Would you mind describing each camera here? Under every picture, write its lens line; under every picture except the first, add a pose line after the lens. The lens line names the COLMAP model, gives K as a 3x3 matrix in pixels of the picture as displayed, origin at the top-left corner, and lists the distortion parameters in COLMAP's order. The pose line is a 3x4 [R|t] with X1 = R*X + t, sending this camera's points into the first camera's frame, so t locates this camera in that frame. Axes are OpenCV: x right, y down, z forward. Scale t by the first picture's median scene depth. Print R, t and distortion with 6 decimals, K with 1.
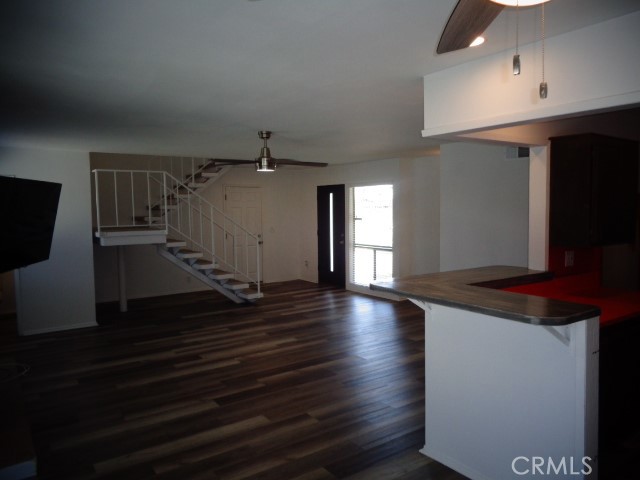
lens RADIAL K [[478.9, 0, 320.0], [0, 478.9, 240.0], [0, 0, 1]] dist [-0.004185, -0.000906]
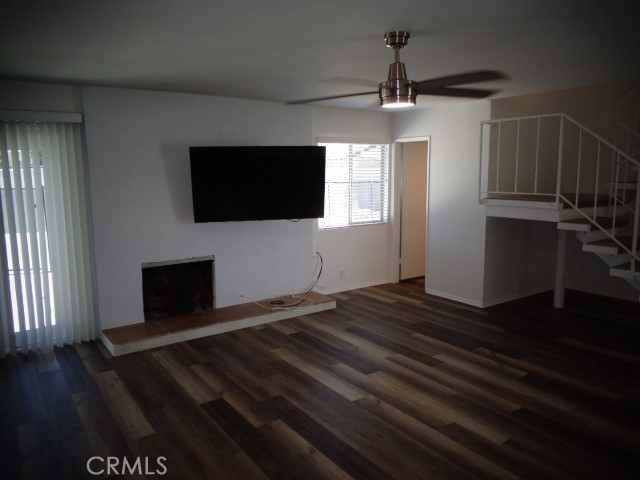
lens RADIAL K [[476.0, 0, 324.3], [0, 476.0, 243.0], [0, 0, 1]] dist [0.000087, -0.000836]
pose [[0.023008, 0.165419, -0.985955, 0.328242], [-0.066193, 0.984304, 0.163598, -0.052593], [0.997542, 0.061500, 0.033596, 0.651117]]
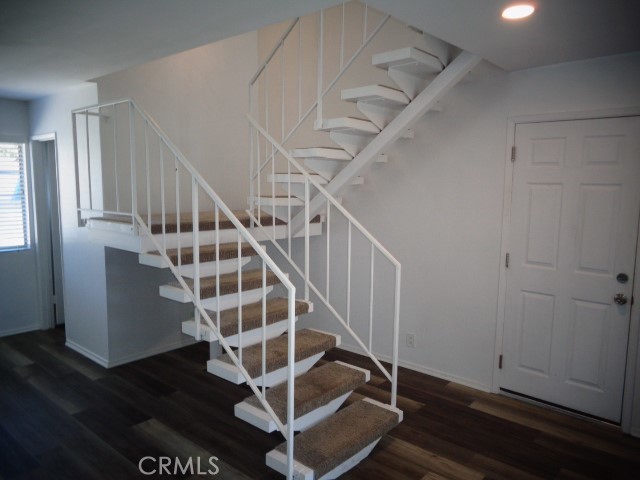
lens RADIAL K [[476.0, 0, 324.3], [0, 476.0, 243.0], [0, 0, 1]] dist [0.000087, -0.000836]
pose [[0.249423, 0.139630, -0.958275, 0.165287], [-0.079721, 0.989152, 0.123379, -0.076053], [0.965108, 0.045621, 0.257849, 1.050882]]
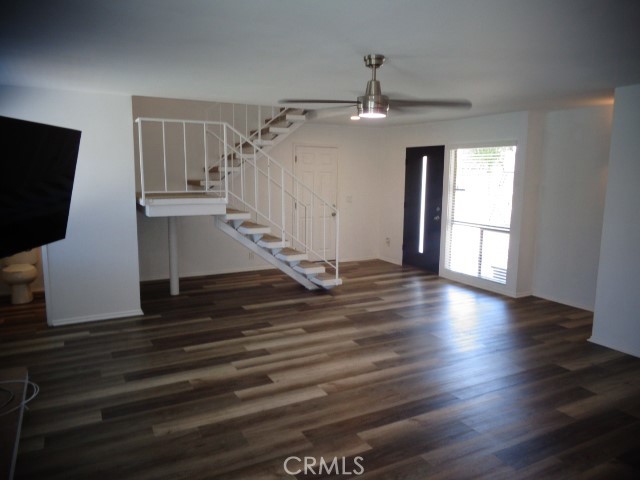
lens RADIAL K [[476.0, 0, 324.3], [0, 476.0, 243.0], [0, 0, 1]] dist [0.000087, -0.000836]
pose [[0.993907, 0.037655, -0.103594, -0.075466], [-0.029665, 0.996542, 0.077621, -0.012943], [0.106158, -0.074075, 0.991586, 0.230488]]
